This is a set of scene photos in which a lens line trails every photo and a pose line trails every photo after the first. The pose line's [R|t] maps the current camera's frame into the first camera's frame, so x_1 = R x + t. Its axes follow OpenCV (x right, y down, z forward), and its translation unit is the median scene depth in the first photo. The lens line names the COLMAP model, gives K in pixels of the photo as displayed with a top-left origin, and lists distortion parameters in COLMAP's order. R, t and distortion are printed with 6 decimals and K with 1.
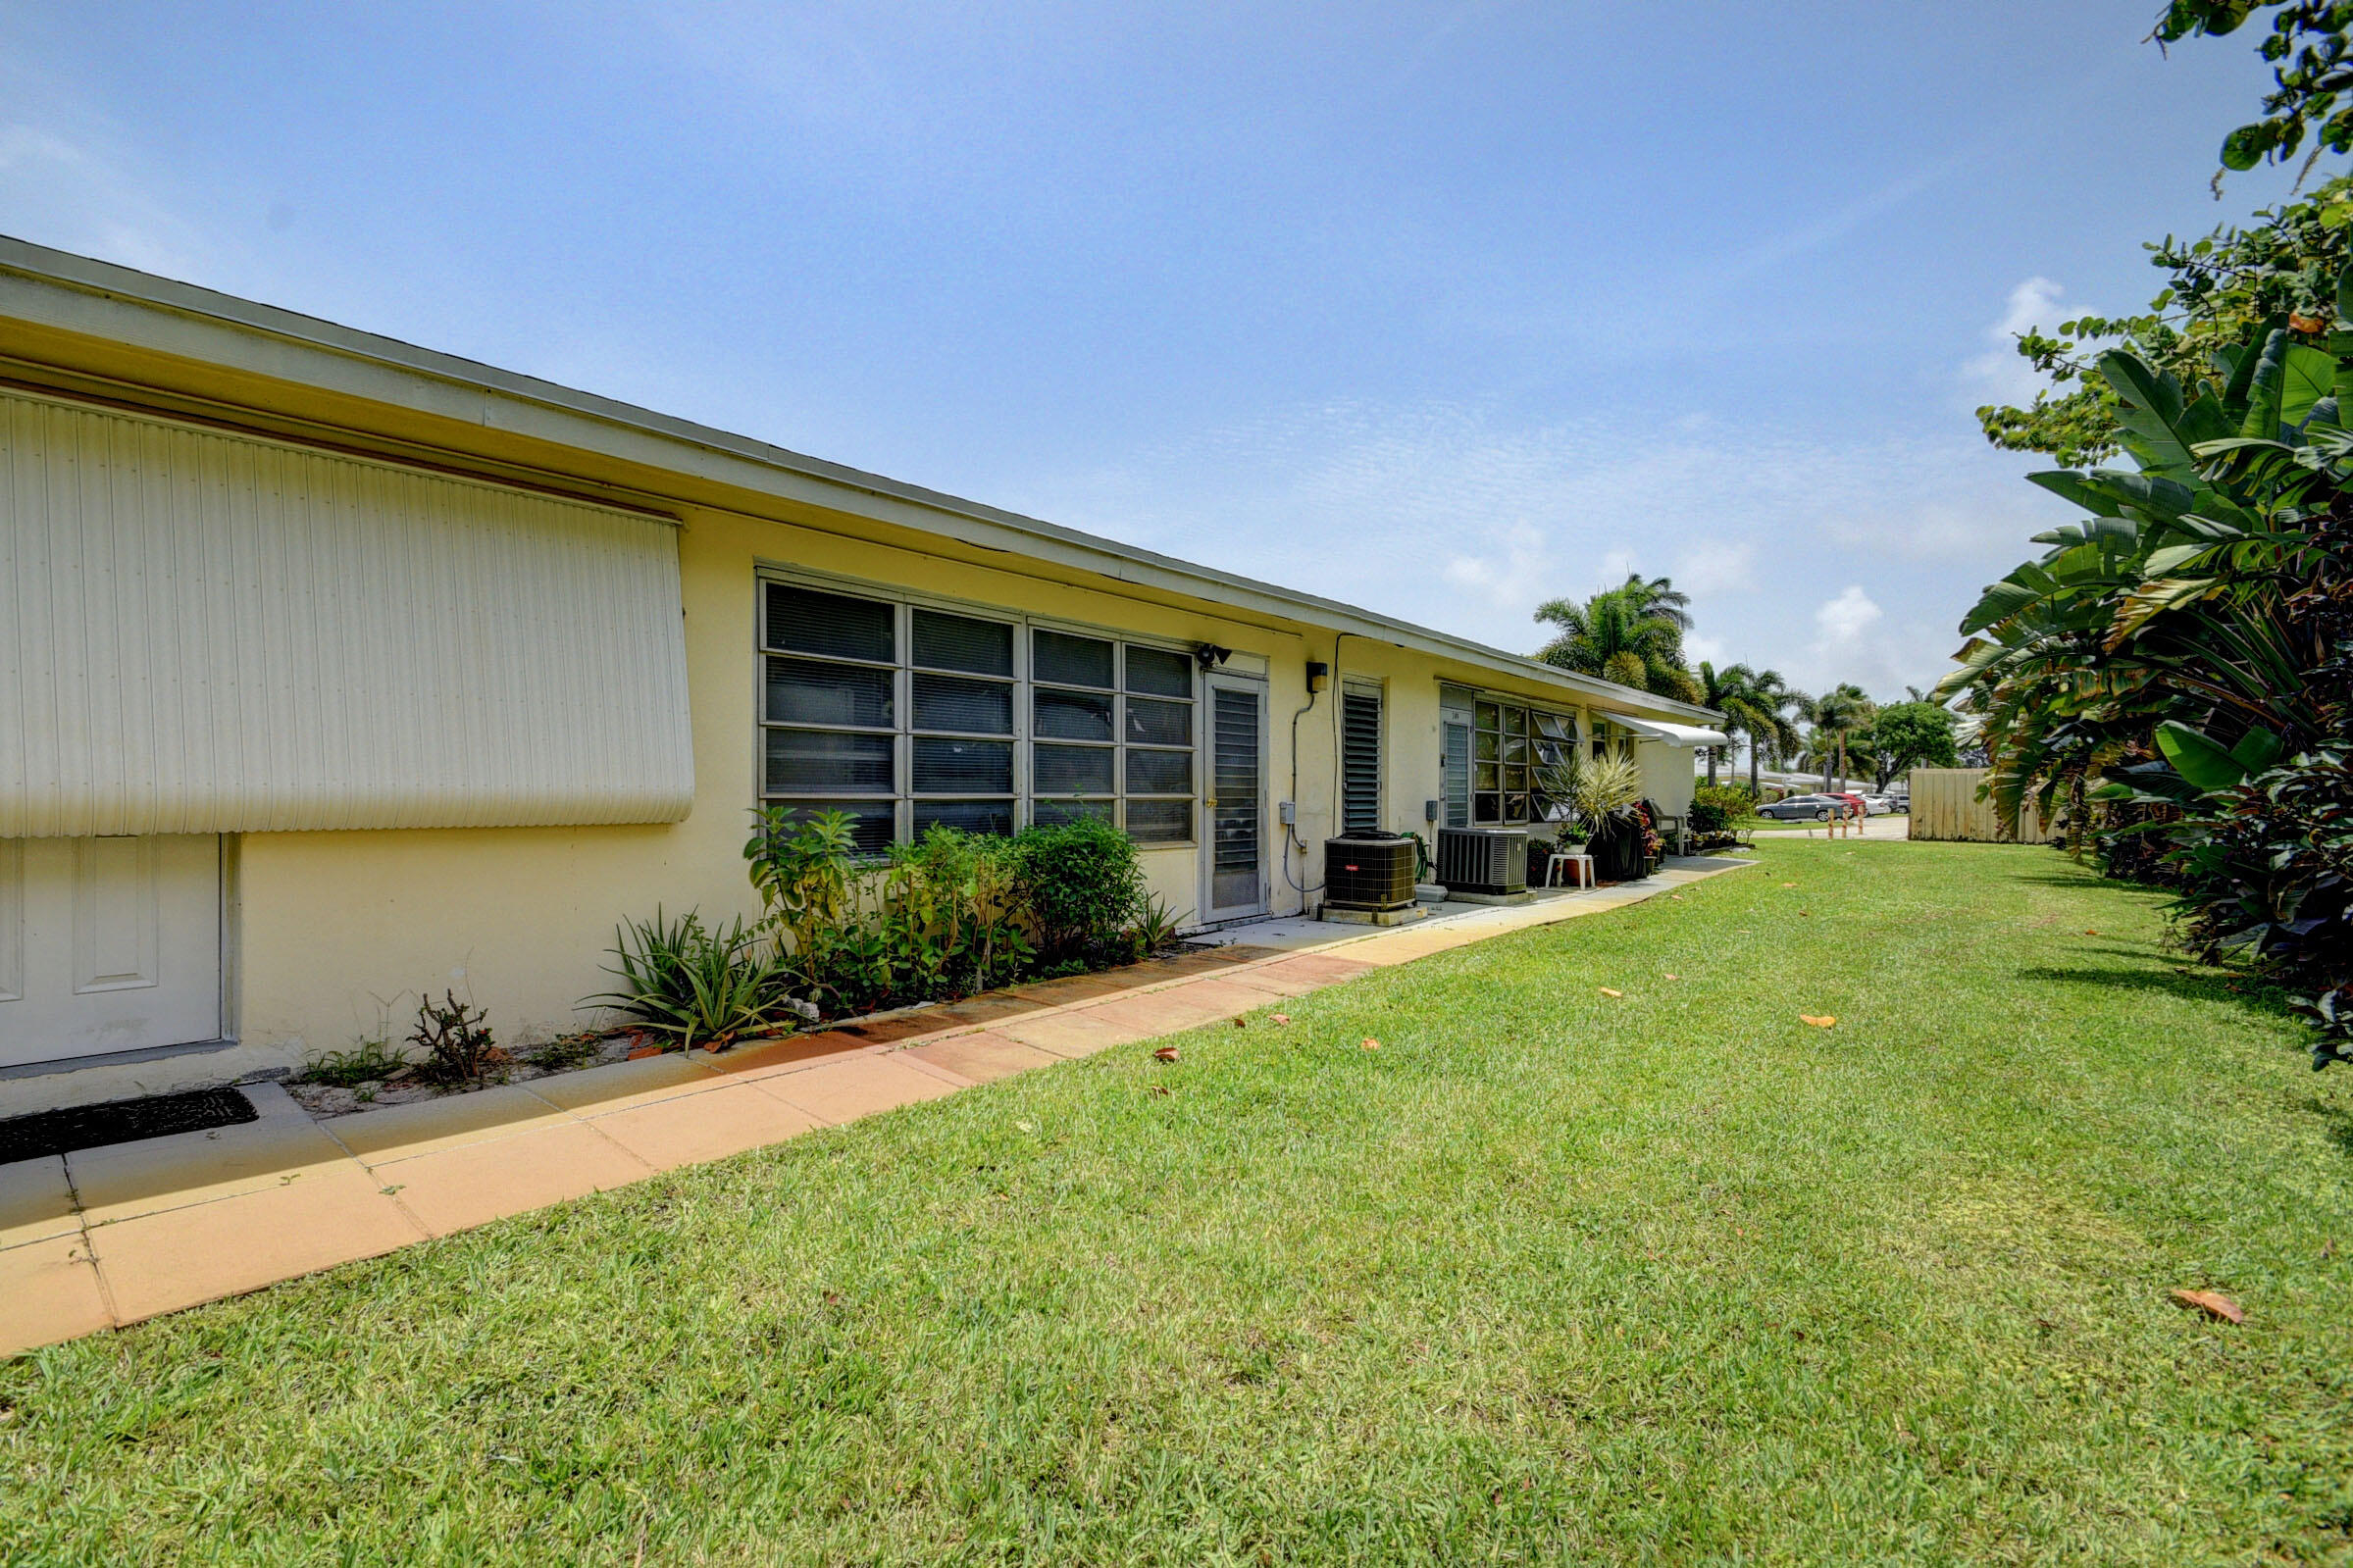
lens RADIAL K [[1038.3, 0, 1135.4], [0, 1038.3, 794.1], [0, 0, 1]] dist [0.016802, -0.018690]
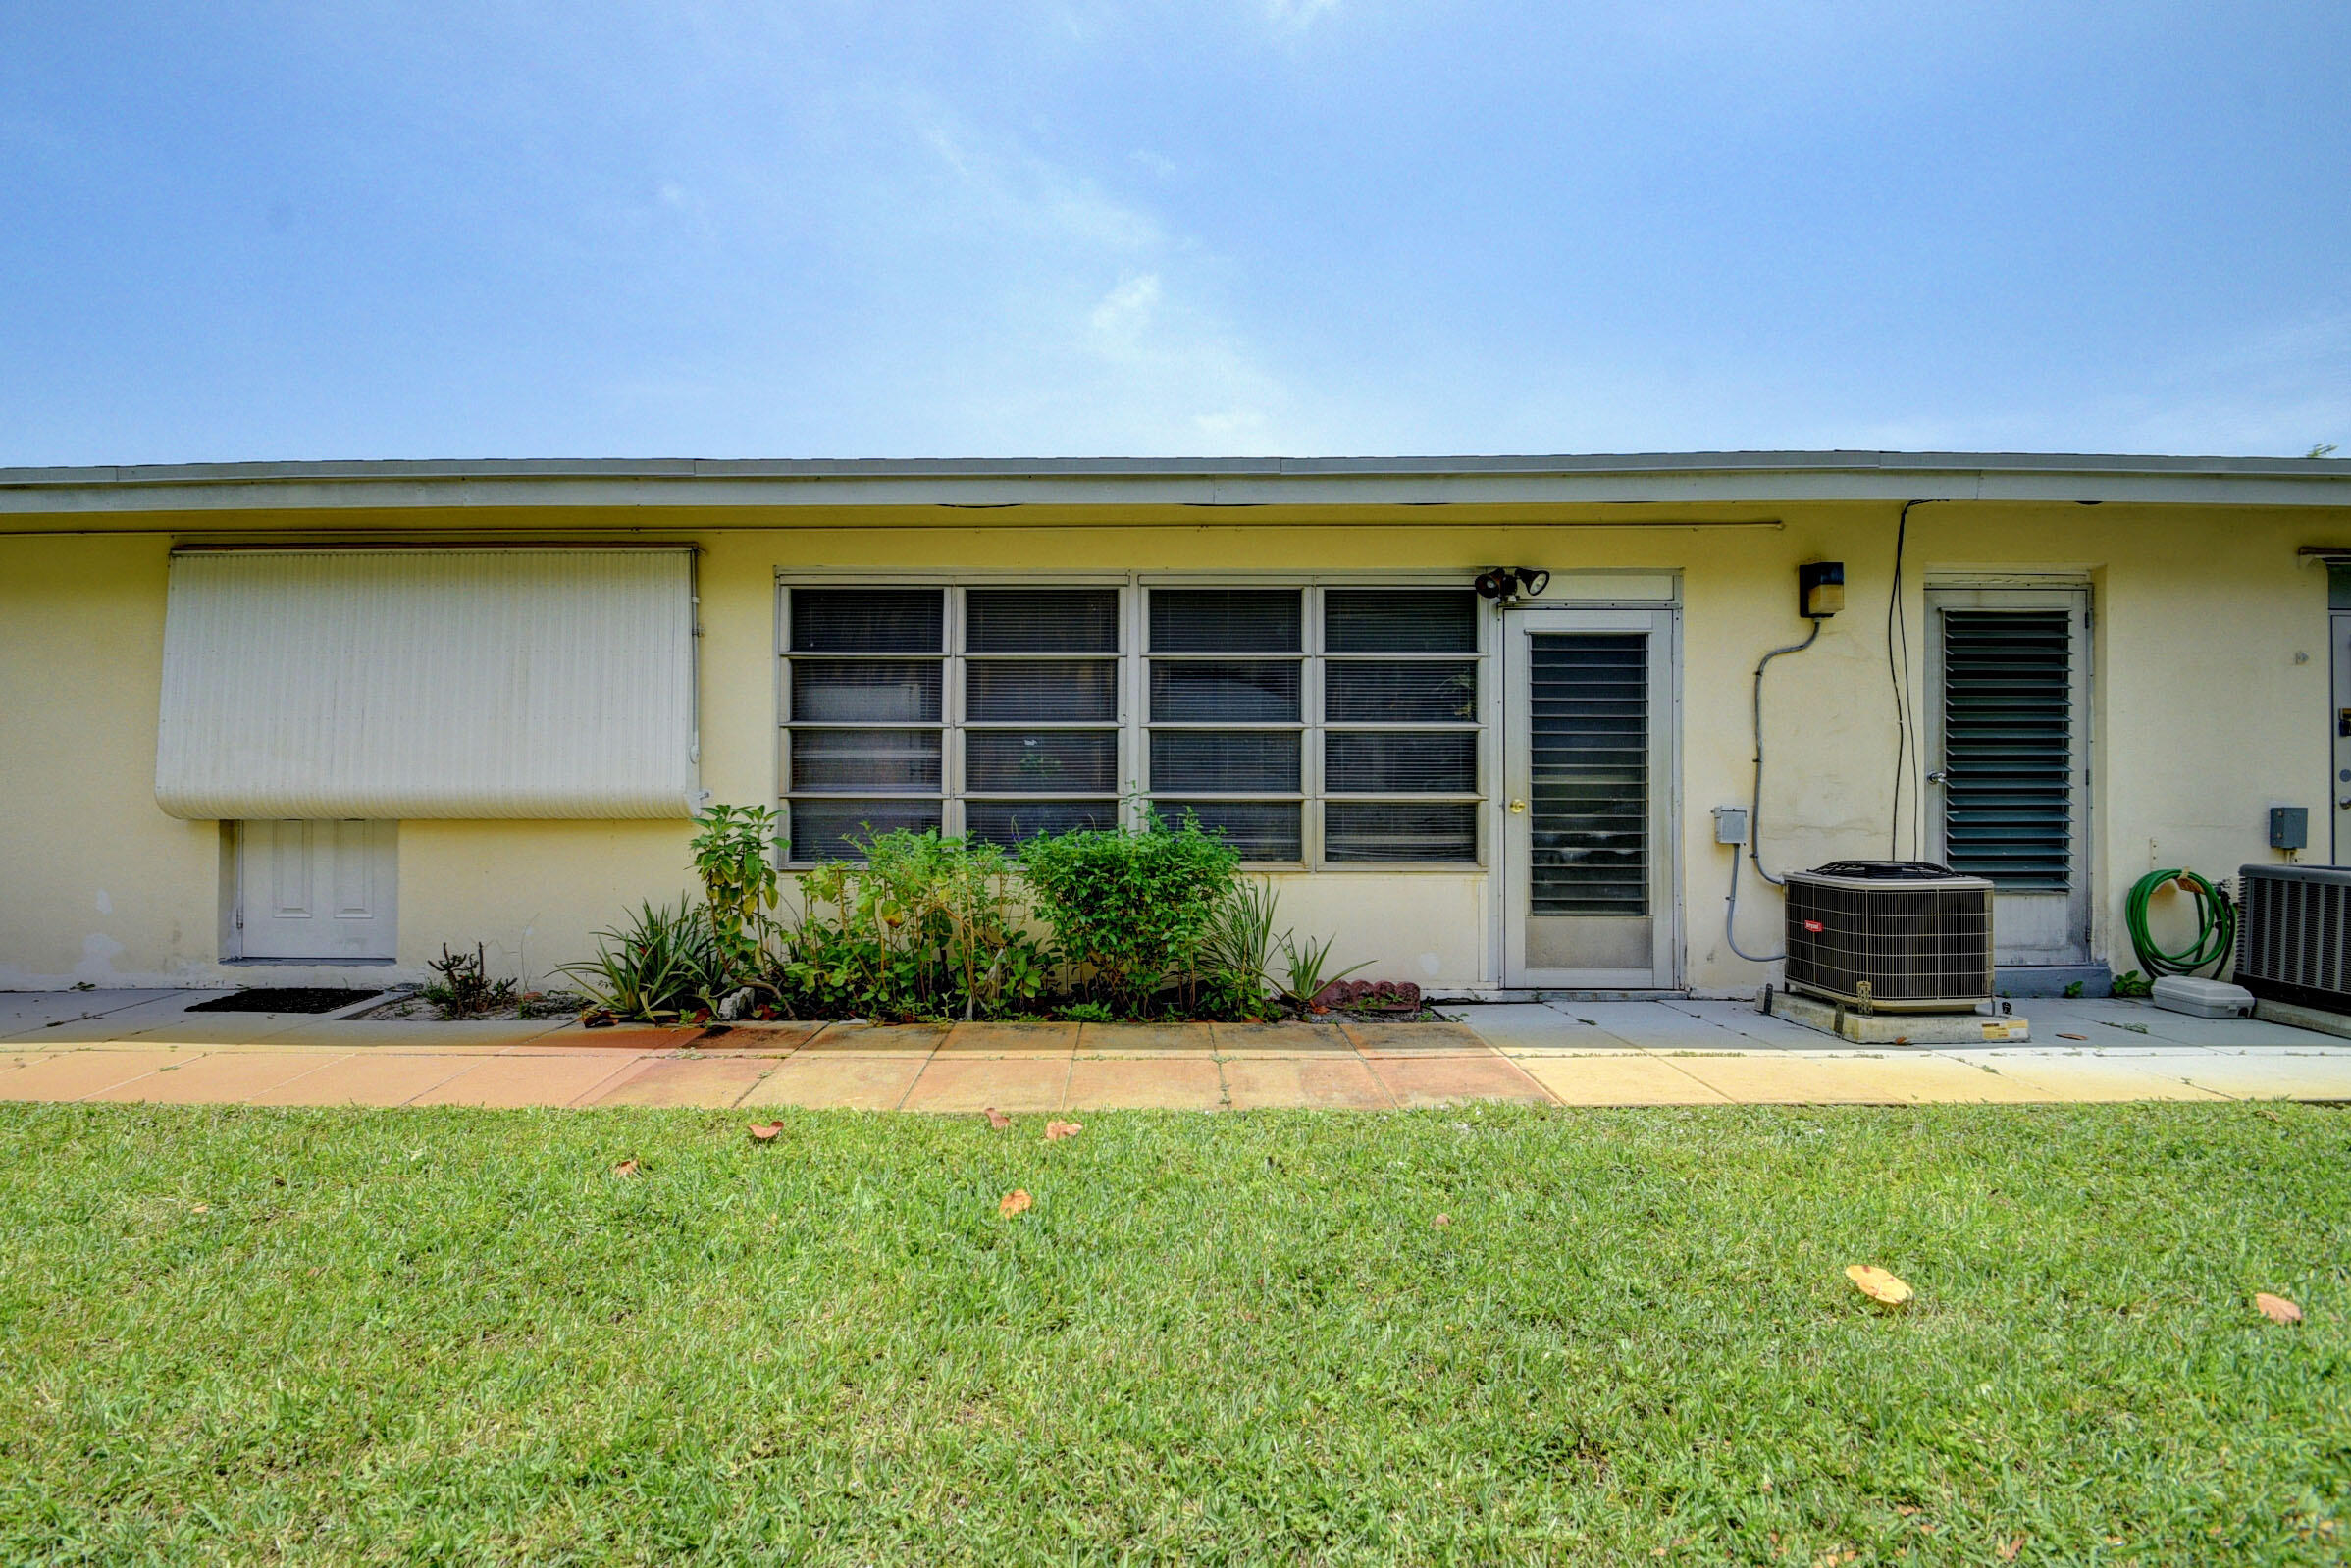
lens RADIAL K [[1037.5, 0, 1134.5], [0, 1037.5, 794.1], [0, 0, 1]] dist [0.016802, -0.018690]
pose [[0.638240, -0.008154, -0.769794, 0.435227], [-0.000591, 0.999938, -0.011083, 0.008022], [0.769837, 0.007529, 0.638196, 0.397676]]
